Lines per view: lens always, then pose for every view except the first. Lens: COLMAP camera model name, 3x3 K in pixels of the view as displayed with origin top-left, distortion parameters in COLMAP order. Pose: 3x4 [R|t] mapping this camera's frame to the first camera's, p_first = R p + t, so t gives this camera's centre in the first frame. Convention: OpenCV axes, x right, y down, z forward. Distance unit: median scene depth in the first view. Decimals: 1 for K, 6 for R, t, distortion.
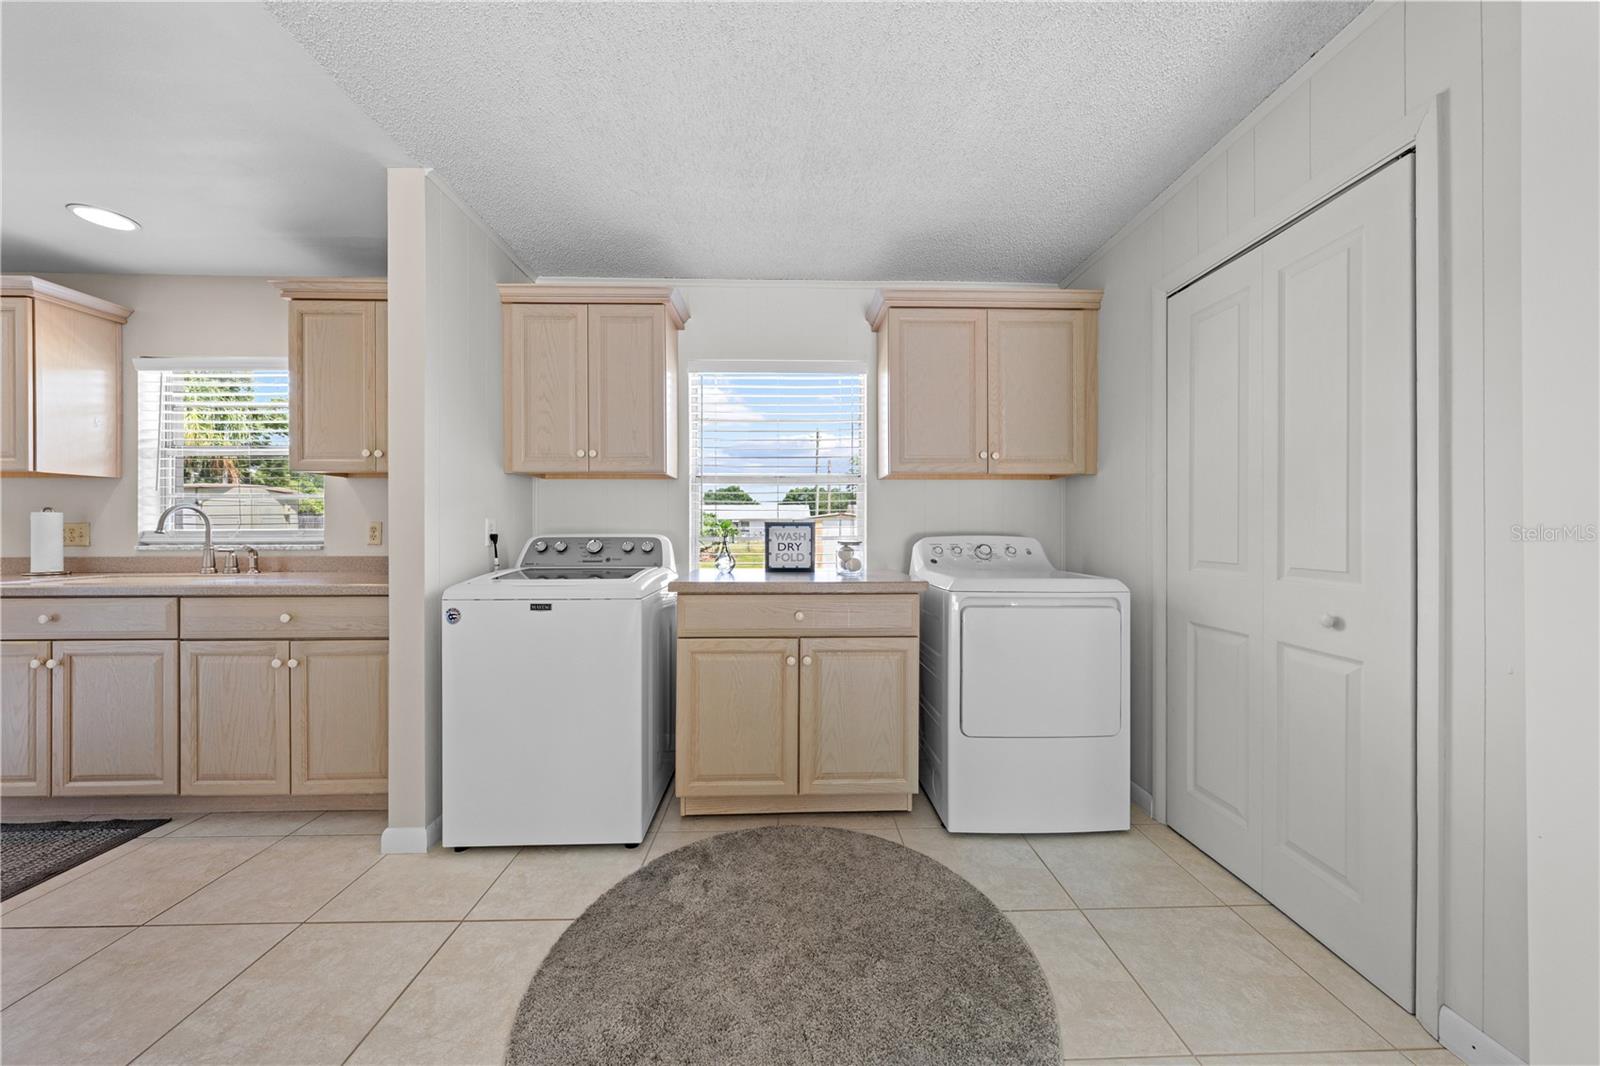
lens RADIAL K [[544.1, 0, 804.1], [0, 544.1, 527.7], [0, 0, 1]] dist [-0.002298, 0.000276]
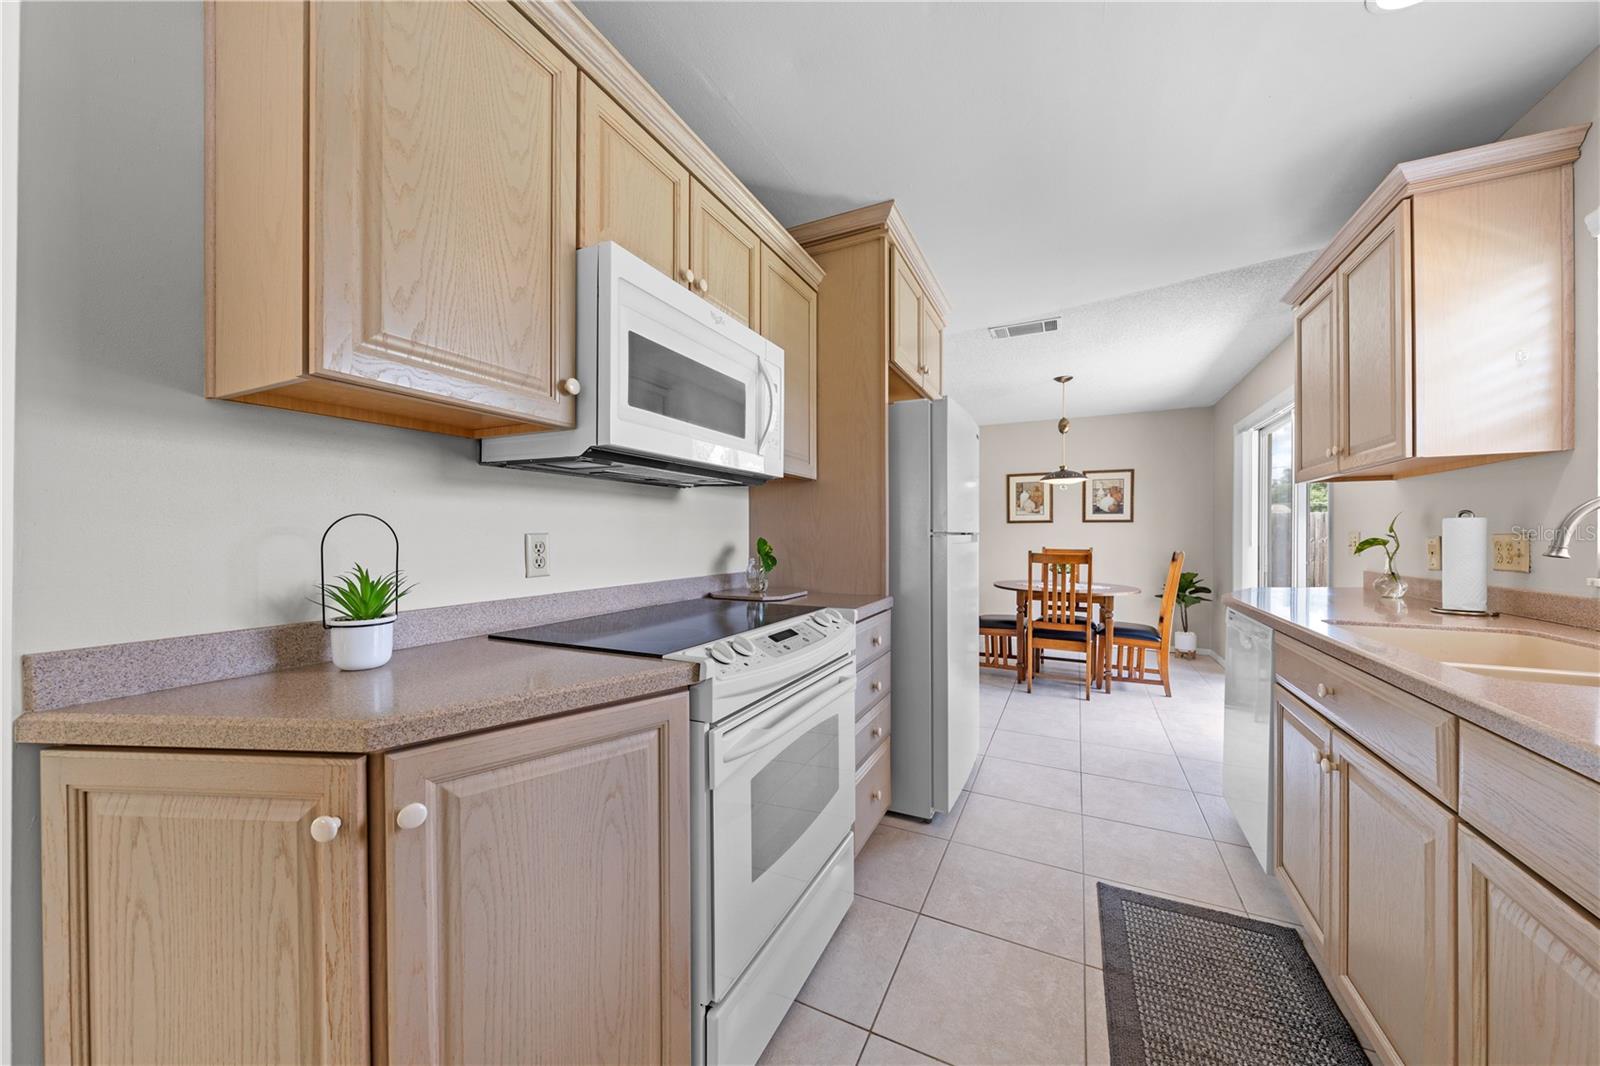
lens RADIAL K [[564.8, 0, 805.0], [0, 564.8, 537.4], [0, 0, 1]] dist [0.001420, 0.000136]
pose [[-0.456347, 0.004867, -0.889789, -0.451682], [0.005591, 0.999981, 0.002602, -0.011725], [0.889784, -0.003788, -0.456366, 0.638503]]
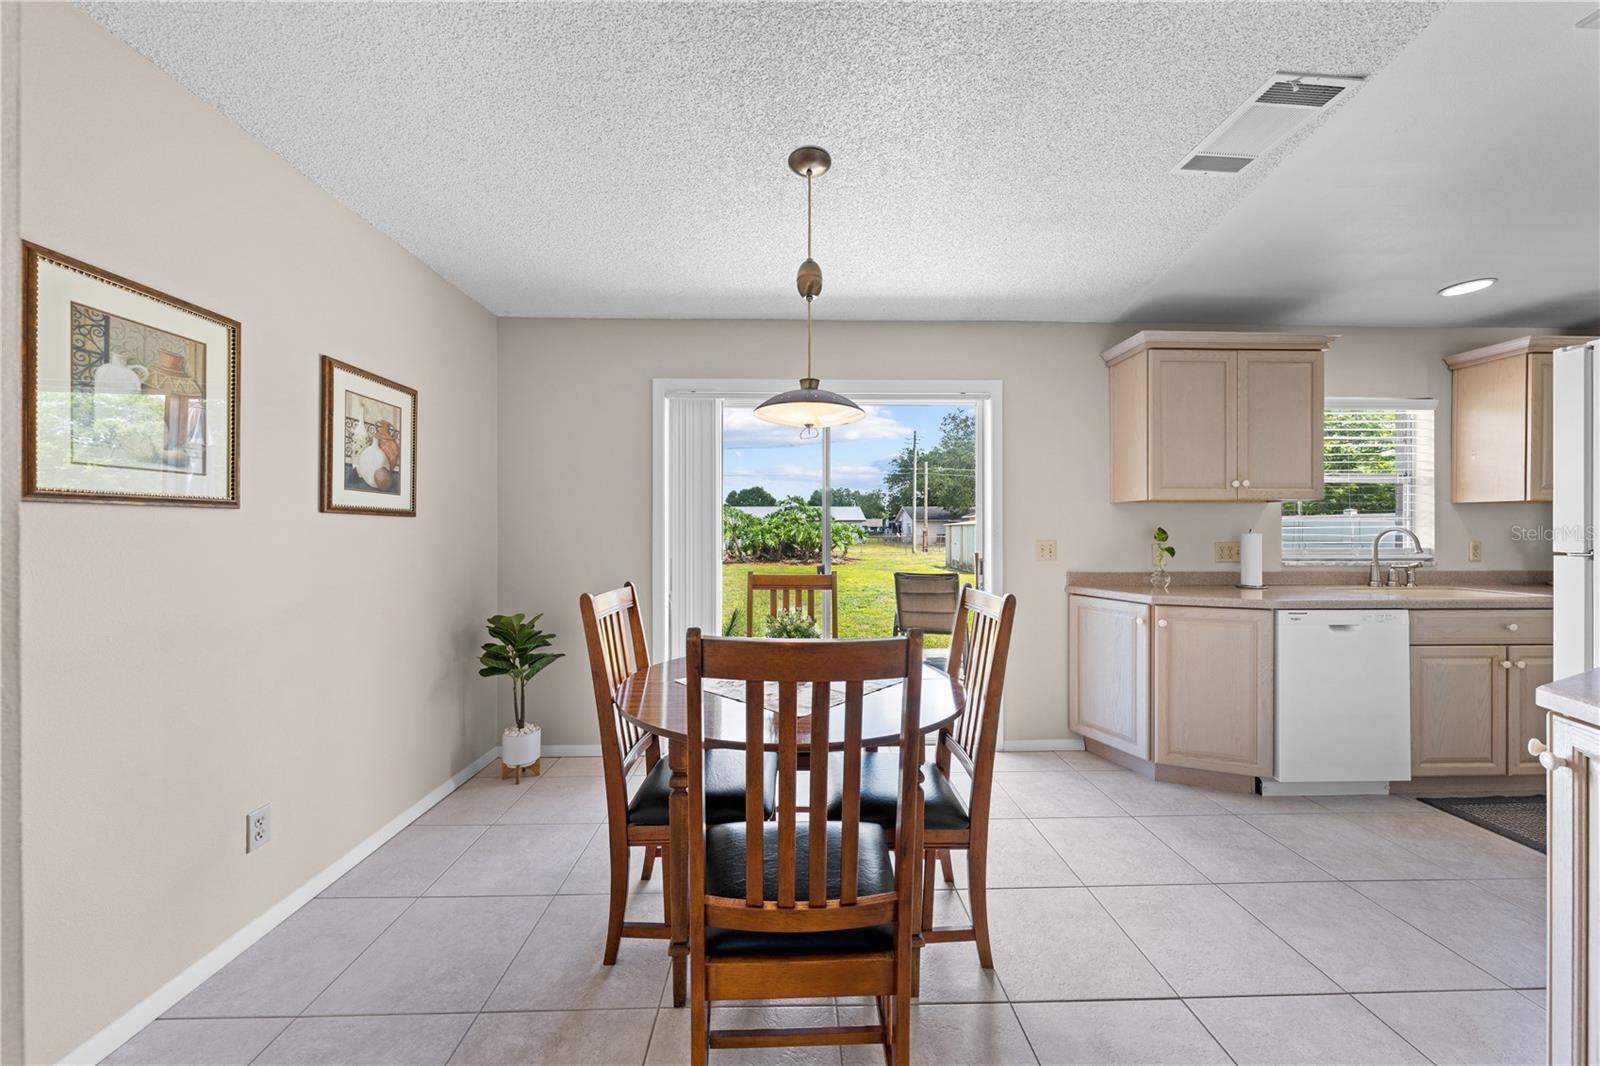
lens RADIAL K [[544.1, 0, 806.1], [0, 544.1, 532.2], [0, 0, 1]] dist [-0.002298, 0.000276]
pose [[0.999990, 0.000745, 0.004516, -2.470078], [-0.000777, 0.999975, 0.007079, -0.041424], [-0.004511, -0.007082, 0.999965, -0.158290]]
